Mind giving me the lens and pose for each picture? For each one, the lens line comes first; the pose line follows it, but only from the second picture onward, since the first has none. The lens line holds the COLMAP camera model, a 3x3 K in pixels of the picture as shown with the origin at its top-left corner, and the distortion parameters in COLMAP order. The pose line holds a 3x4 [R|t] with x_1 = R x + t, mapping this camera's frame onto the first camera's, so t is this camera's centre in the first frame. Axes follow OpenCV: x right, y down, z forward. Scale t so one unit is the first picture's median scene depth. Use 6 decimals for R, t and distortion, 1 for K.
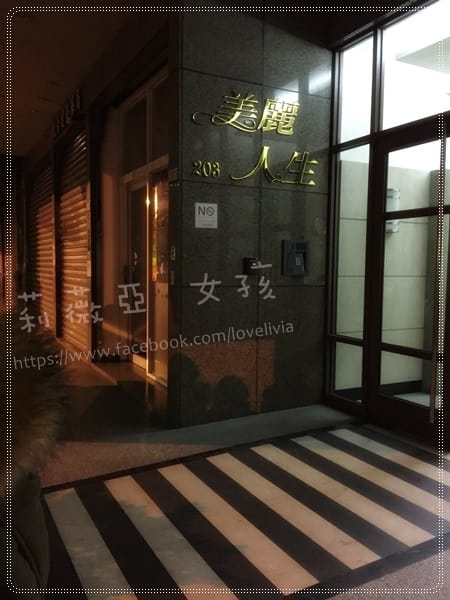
lens RADIAL K [[509.4, 0, 225.0], [0, 509.4, 300.0], [0, 0, 1]] dist [0.028812, -0.015989]
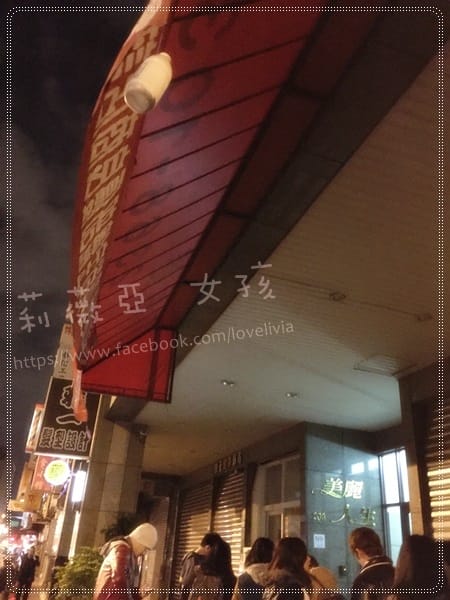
lens RADIAL K [[509.4, 0, 225.0], [0, 509.4, 300.0], [0, 0, 1]] dist [0.028812, -0.015989]
pose [[0.985188, -0.024561, -0.169708, -0.033127], [-0.067405, 0.854552, -0.514974, 0.081657], [0.157673, 0.518785, 0.840239, -1.148587]]
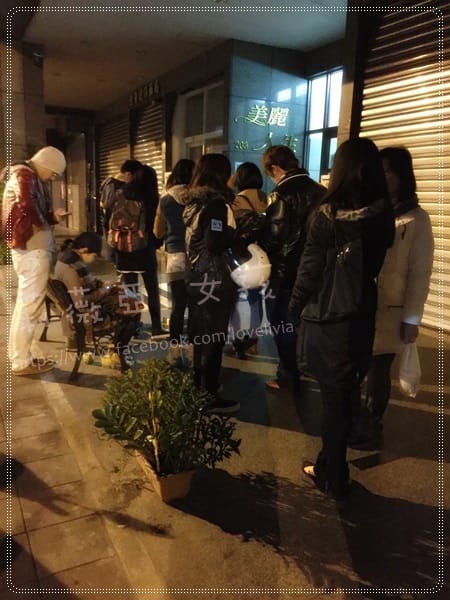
lens RADIAL K [[509.4, 0, 225.0], [0, 509.4, 300.0], [0, 0, 1]] dist [0.028812, -0.015989]
pose [[0.999633, 0.023443, -0.013593, -0.052427], [-0.021538, 0.991742, 0.126428, 0.090219], [0.016445, -0.126088, 0.991883, -0.984606]]
